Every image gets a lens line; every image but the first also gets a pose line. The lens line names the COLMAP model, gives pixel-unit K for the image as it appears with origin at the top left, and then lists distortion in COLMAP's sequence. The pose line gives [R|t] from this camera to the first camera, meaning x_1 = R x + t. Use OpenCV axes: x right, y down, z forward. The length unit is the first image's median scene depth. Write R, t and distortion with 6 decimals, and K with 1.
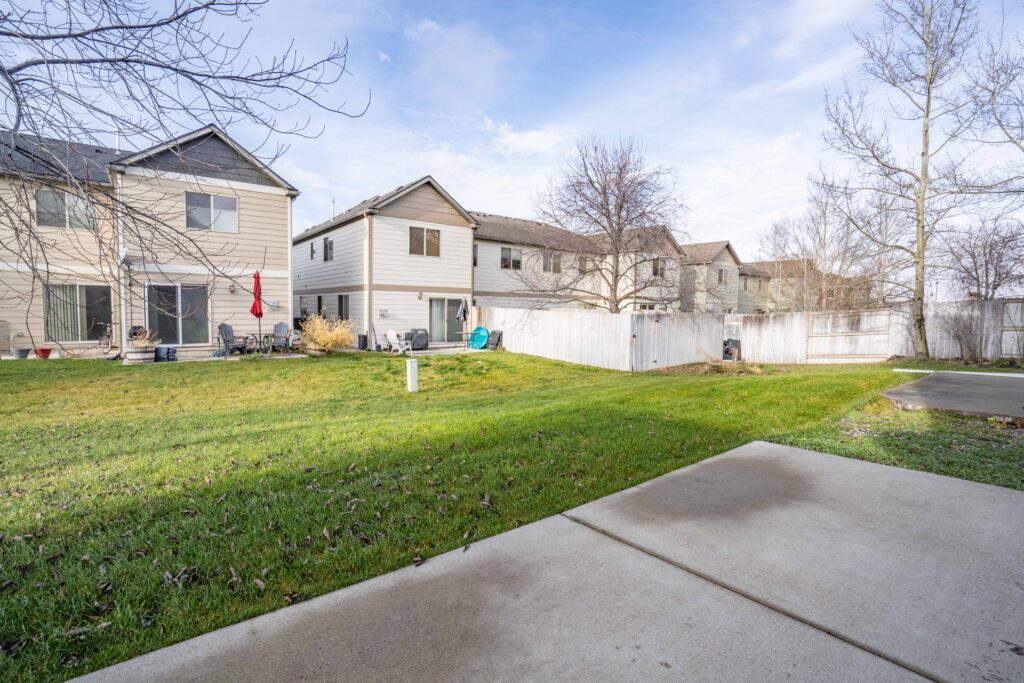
lens RADIAL K [[476.2, 0, 508.1], [0, 476.2, 338.6], [0, 0, 1]] dist [-0.056505, 0.016441]
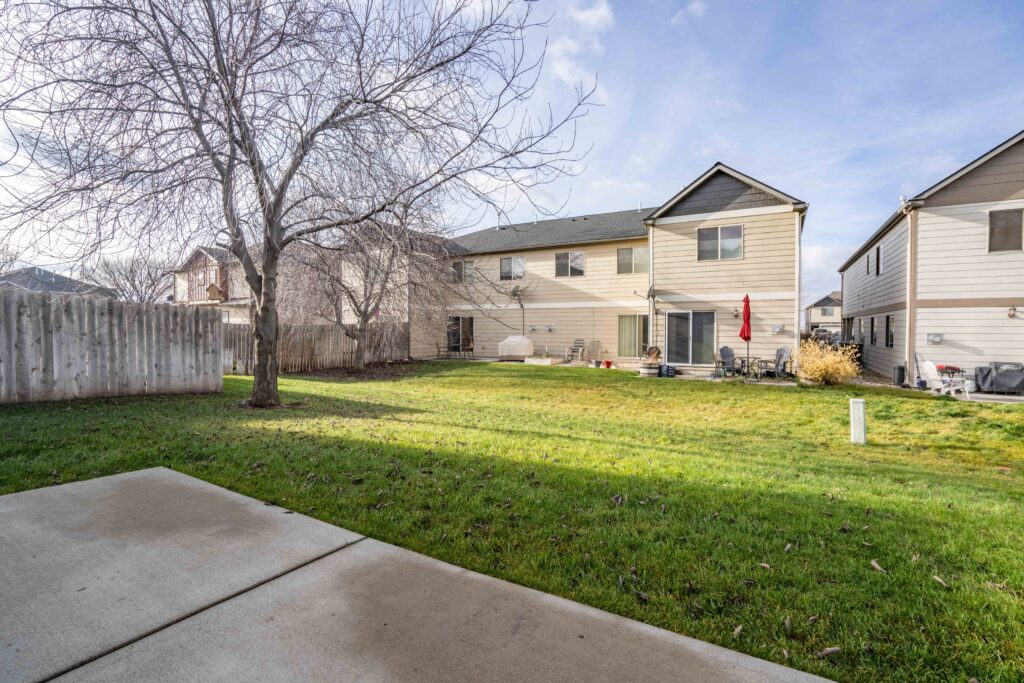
lens RADIAL K [[476.2, 0, 508.1], [0, 476.2, 338.6], [0, 0, 1]] dist [-0.056505, 0.016441]
pose [[0.358824, 0.004969, -0.933392, 0.208707], [-0.055653, 0.998321, -0.016080, -0.006444], [0.931745, 0.057716, 0.358498, 0.170352]]
